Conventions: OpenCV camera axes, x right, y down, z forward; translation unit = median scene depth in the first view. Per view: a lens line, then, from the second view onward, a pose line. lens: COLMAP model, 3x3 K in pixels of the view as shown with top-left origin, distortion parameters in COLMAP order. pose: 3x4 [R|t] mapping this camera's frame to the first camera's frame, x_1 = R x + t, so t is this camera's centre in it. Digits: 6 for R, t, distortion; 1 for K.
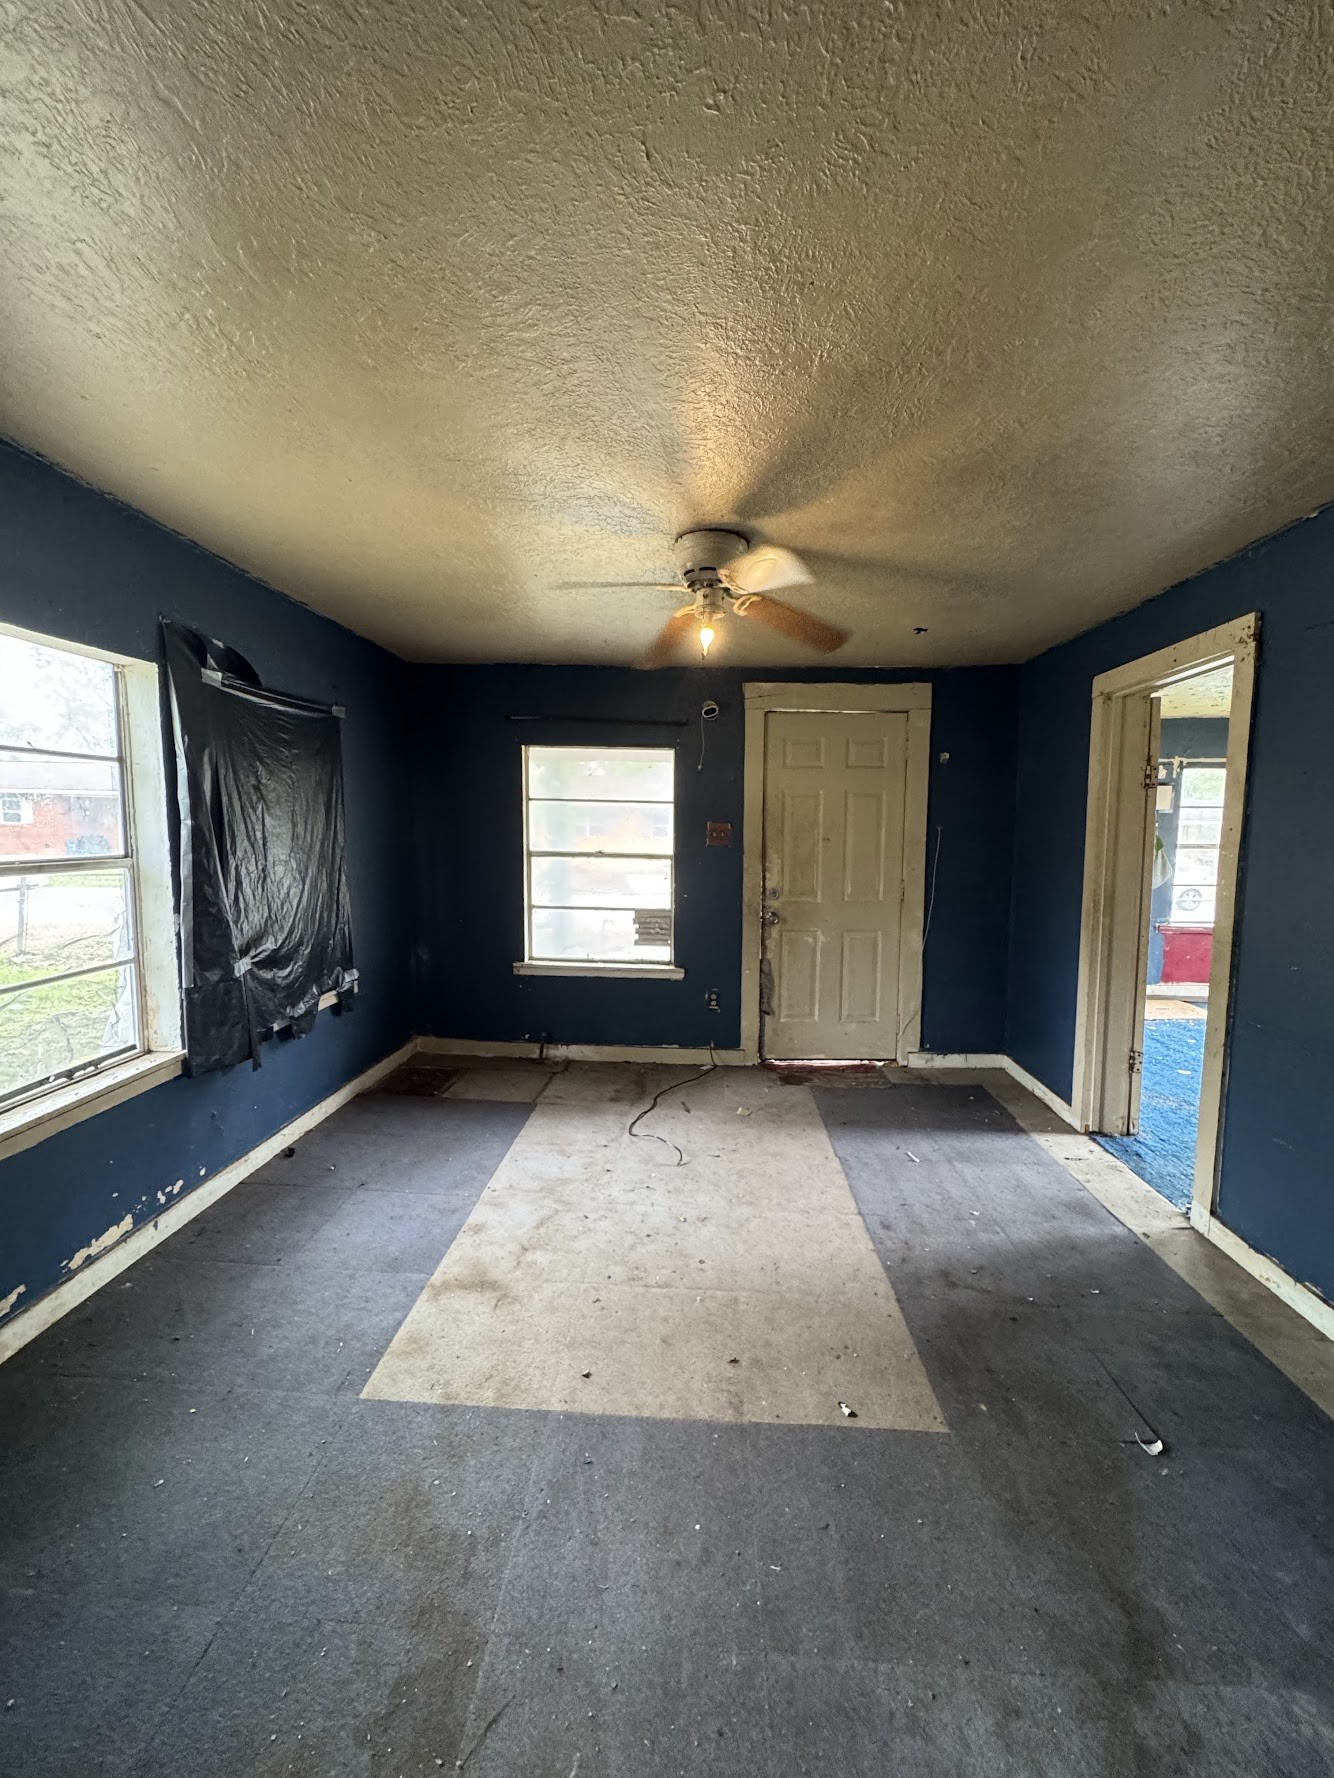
lens RADIAL K [[721.2, 0, 672.3], [0, 721.2, 892.8], [0, 0, 1]] dist [-0.000713, -0.000004]
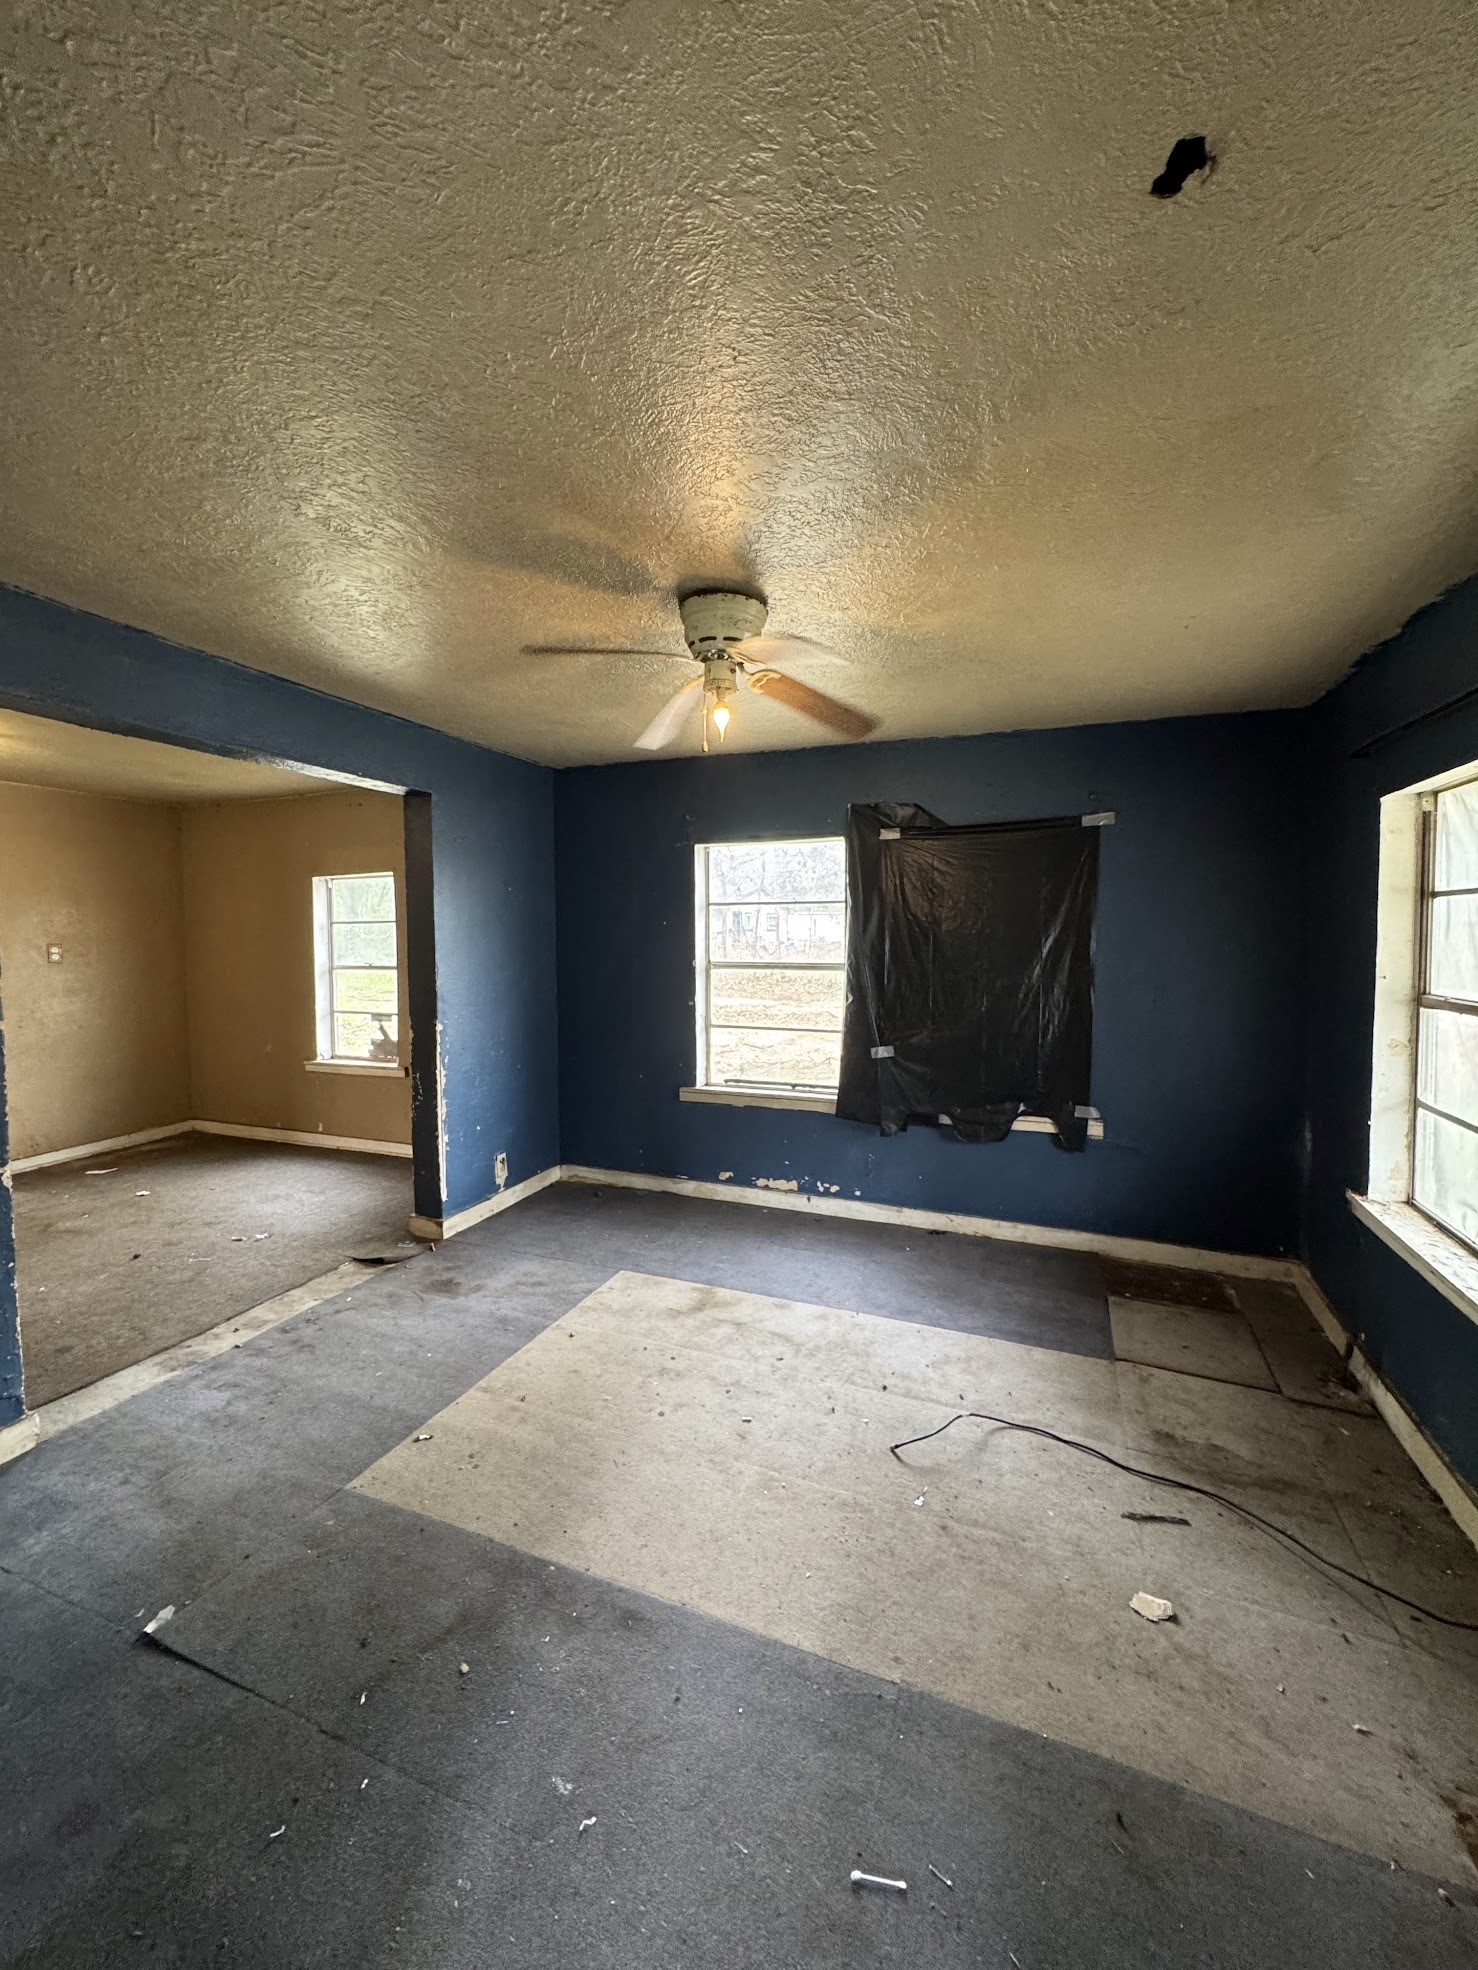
lens RADIAL K [[807.4, 0, 739.0], [0, 807.4, 985.0], [0, 0, 1]] dist [-0.001778, -0.000159]
pose [[-0.332356, 0.040829, -0.942270, 0.909544], [-0.097205, 0.992259, 0.077281, -0.112397], [0.938131, 0.117278, -0.325815, 1.301332]]
